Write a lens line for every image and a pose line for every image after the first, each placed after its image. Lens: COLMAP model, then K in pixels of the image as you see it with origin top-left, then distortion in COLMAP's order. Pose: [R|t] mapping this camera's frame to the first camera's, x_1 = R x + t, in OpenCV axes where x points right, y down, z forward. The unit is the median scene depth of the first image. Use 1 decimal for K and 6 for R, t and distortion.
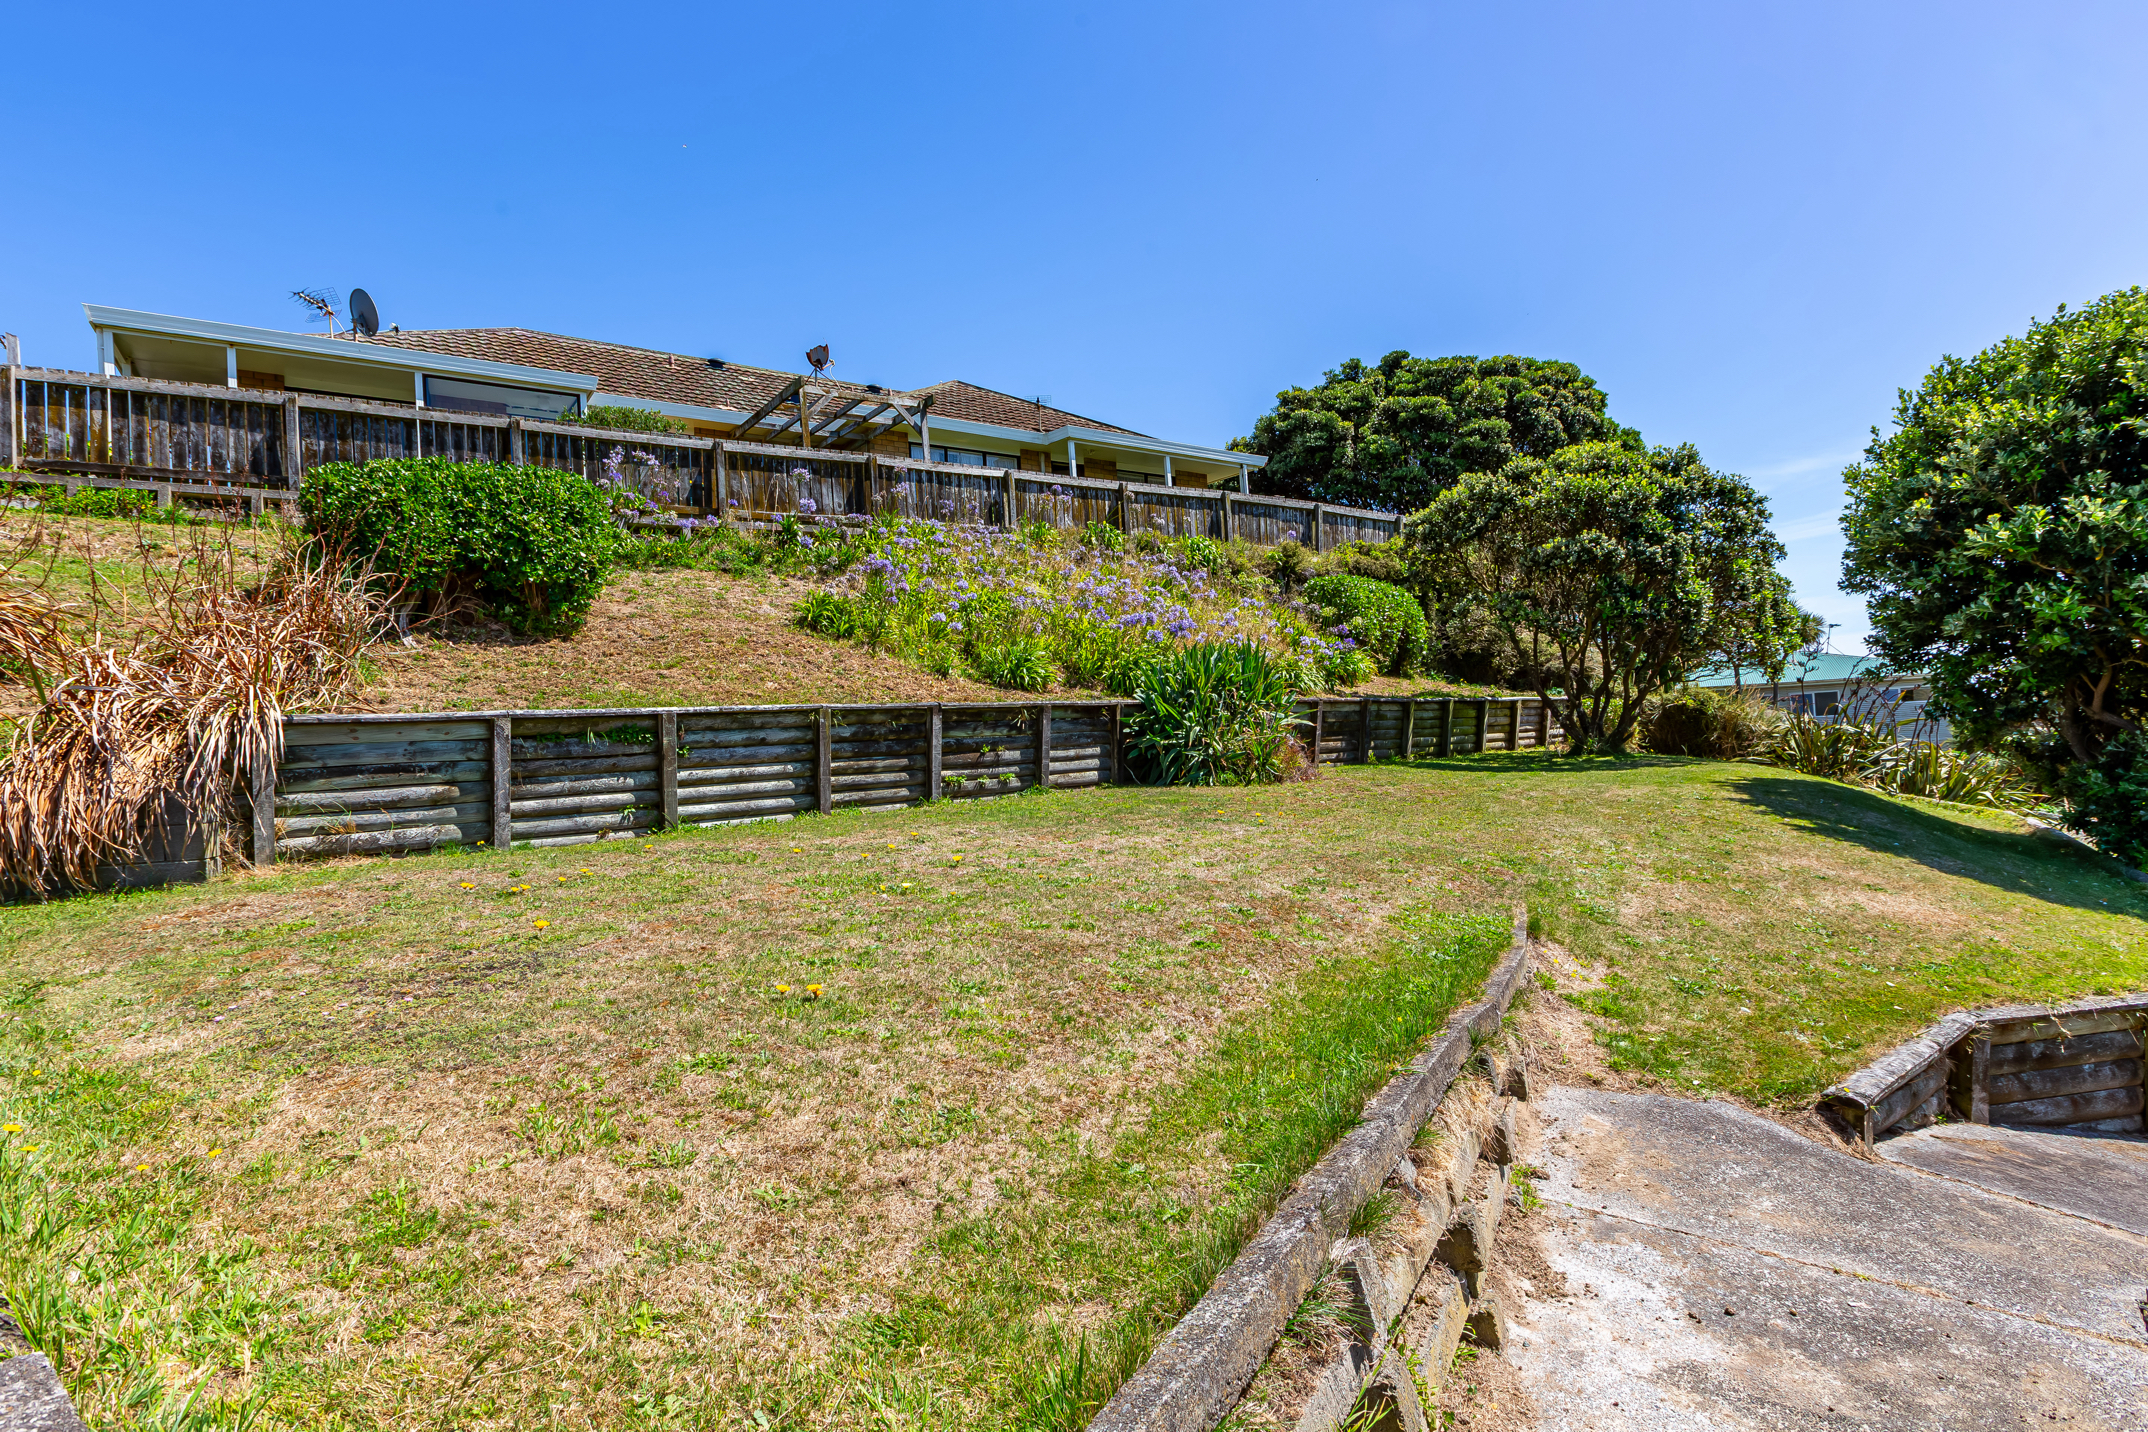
lens RADIAL K [[1006.2, 0, 1074.0], [0, 1006.2, 716.0], [0, 0, 1]] dist [0.002221, -0.000189]
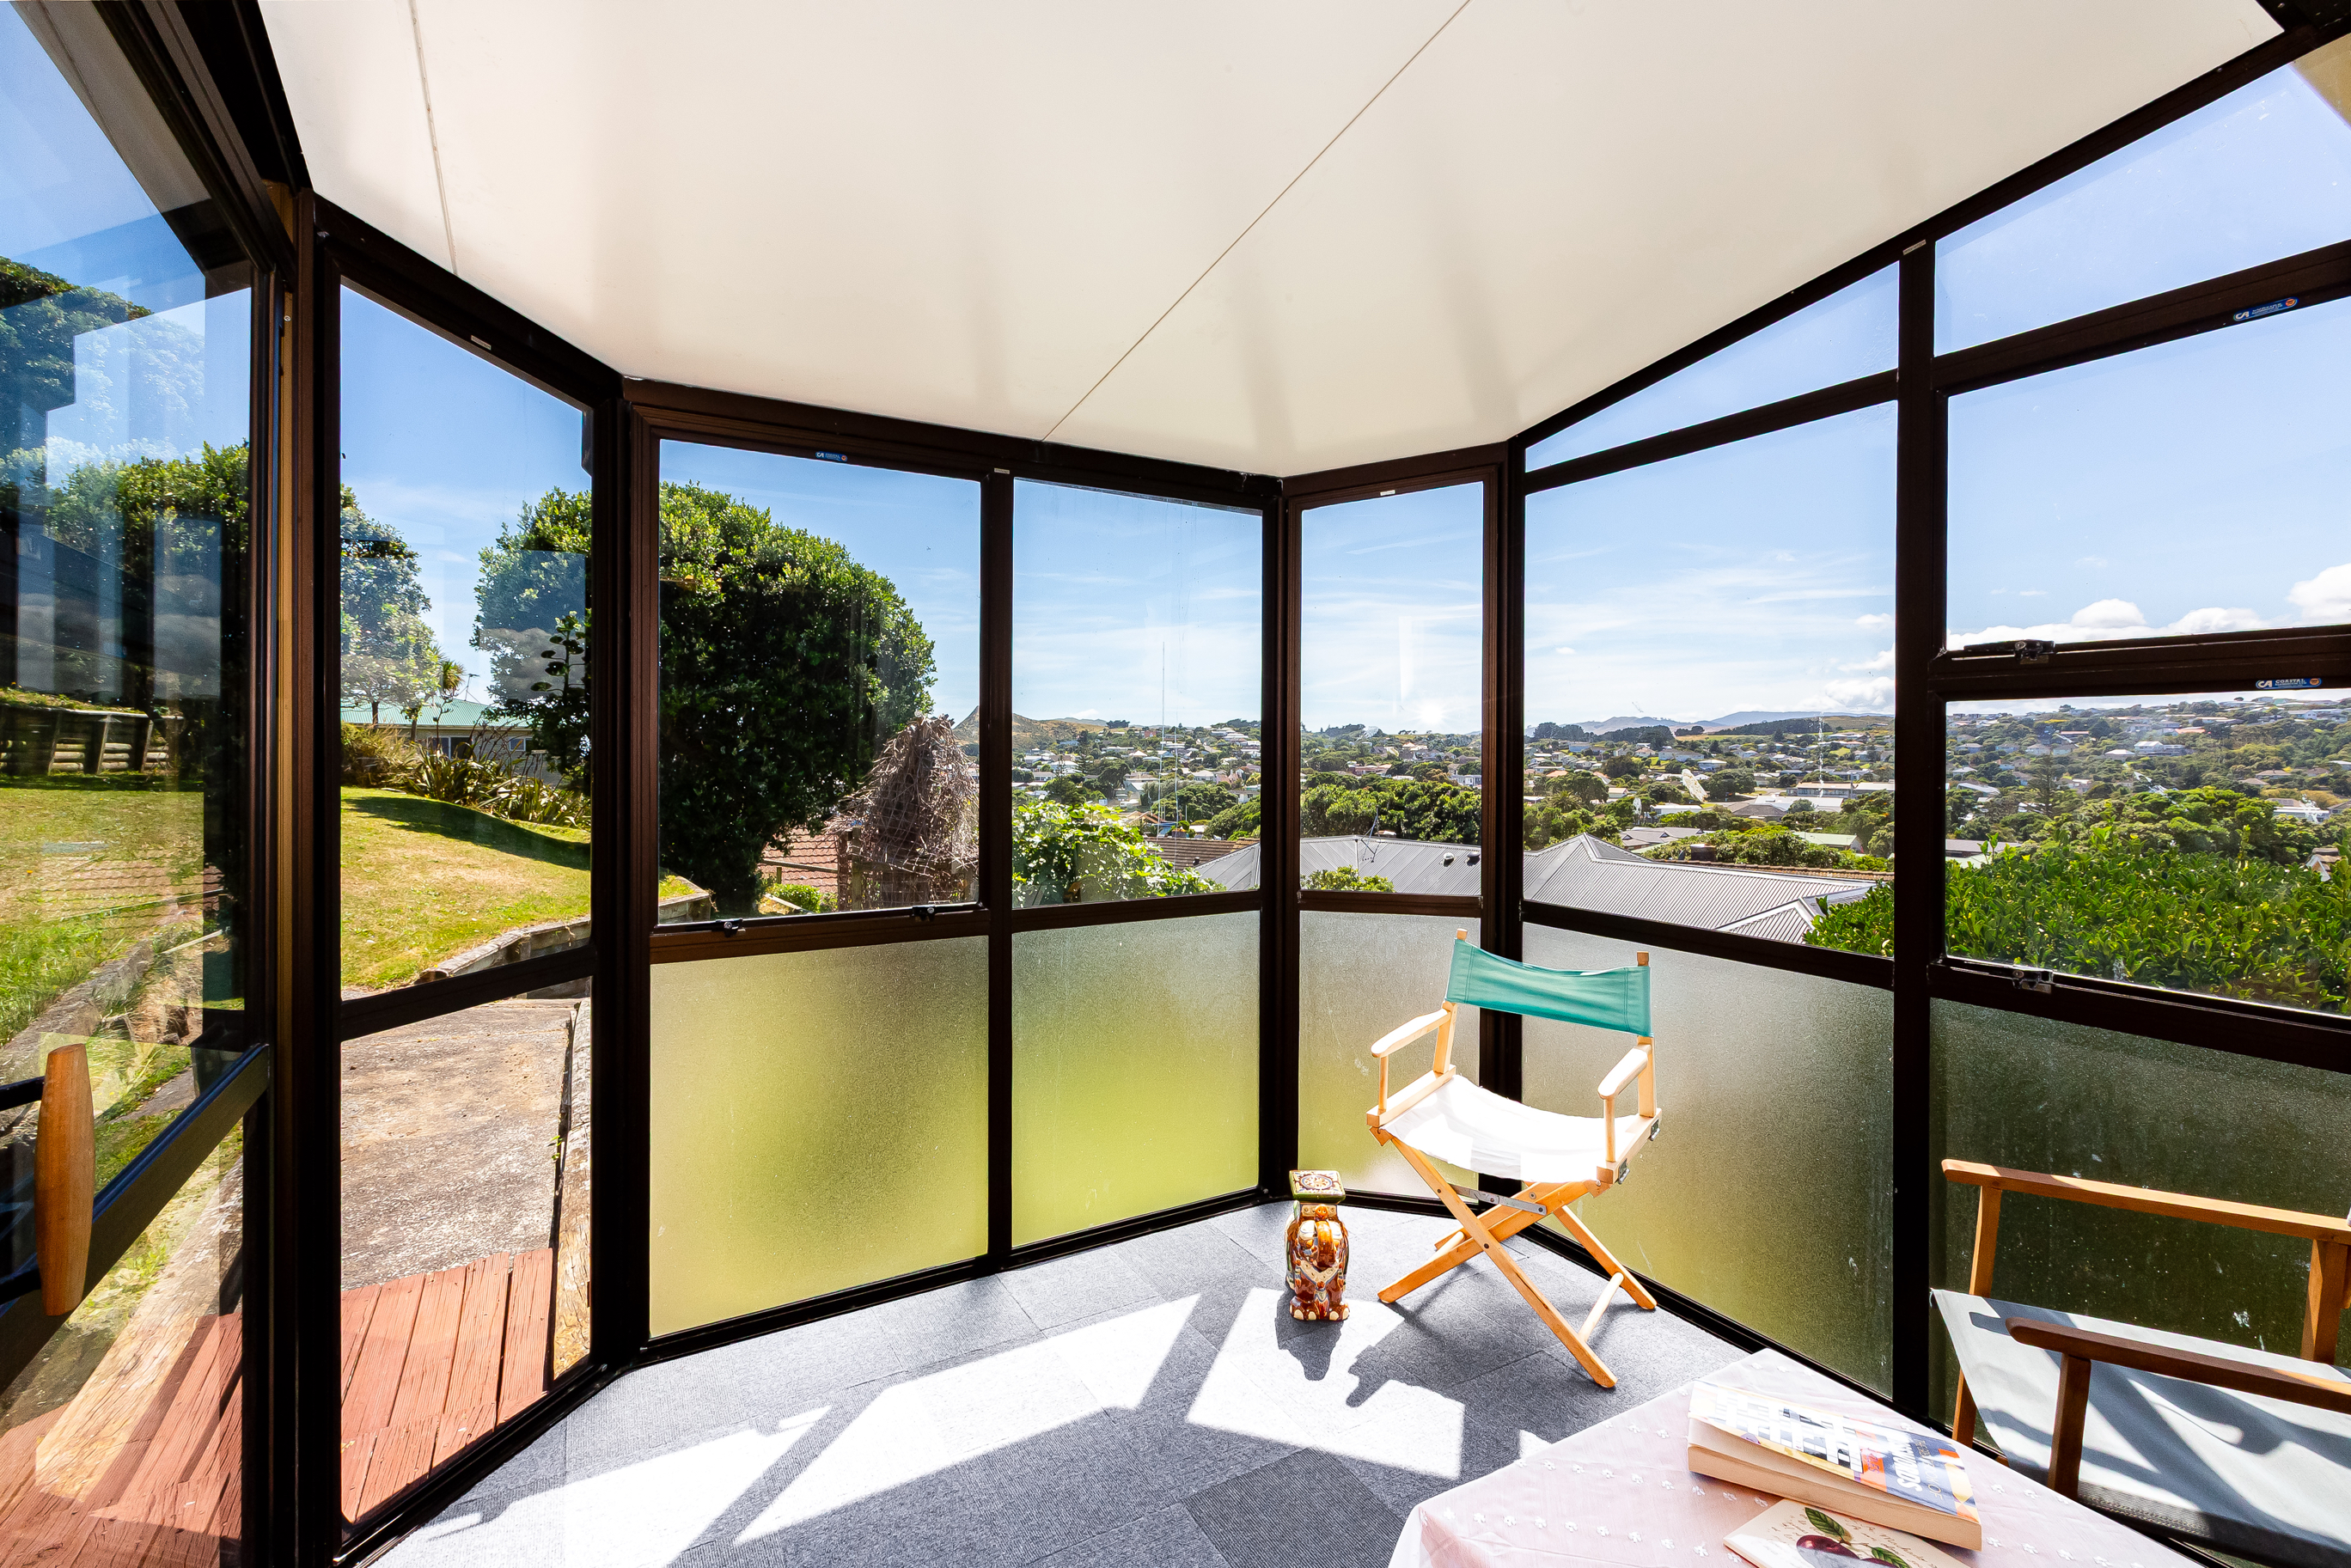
lens RADIAL K [[1044.5, 0, 1179.2], [0, 1044.5, 754.9], [0, 0, 1]] dist [-0.003049, -0.000642]
pose [[0.321154, 0.053251, 0.945529, -0.145762], [-0.044400, 0.998167, -0.041135, 0.020137], [-0.945986, -0.028771, 0.322929, -0.214166]]
